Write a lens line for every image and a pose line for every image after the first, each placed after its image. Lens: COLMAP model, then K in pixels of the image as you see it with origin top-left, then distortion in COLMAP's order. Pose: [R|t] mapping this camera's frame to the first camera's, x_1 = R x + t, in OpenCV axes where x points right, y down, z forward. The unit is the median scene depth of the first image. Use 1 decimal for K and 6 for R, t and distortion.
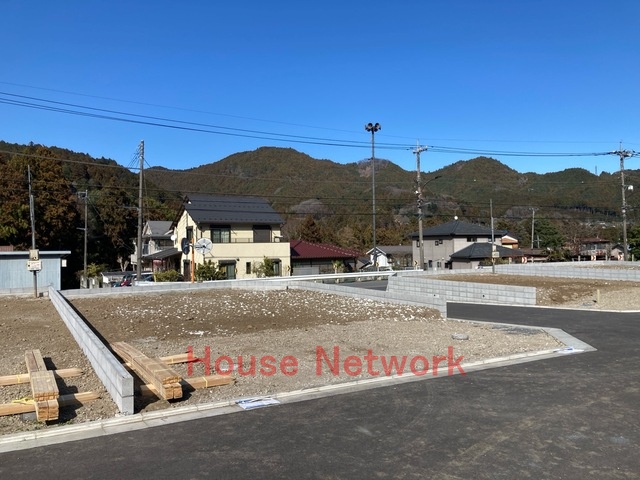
lens RADIAL K [[522.1, 0, 320.0], [0, 522.1, 240.0], [0, 0, 1]] dist [0.130755, -0.185785]
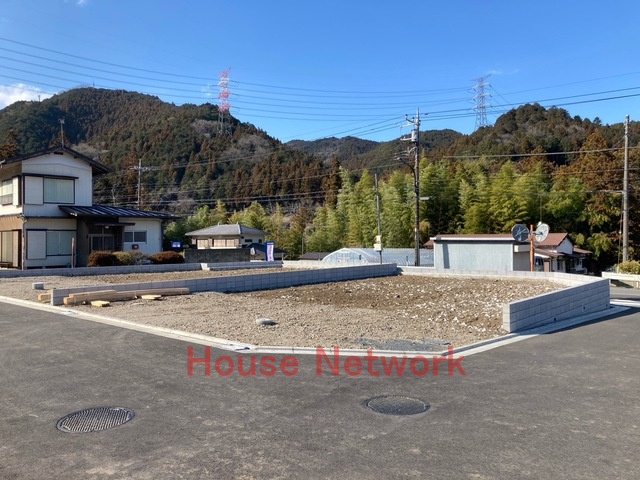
lens RADIAL K [[528.6, 0, 320.0], [0, 528.6, 240.0], [0, 0, 1]] dist [0.015988, -0.000309]
pose [[0.353033, 0.011423, -0.935541, 0.262488], [0.010489, 0.999814, 0.016165, 0.002452], [0.935552, -0.015519, 0.352847, 0.154865]]
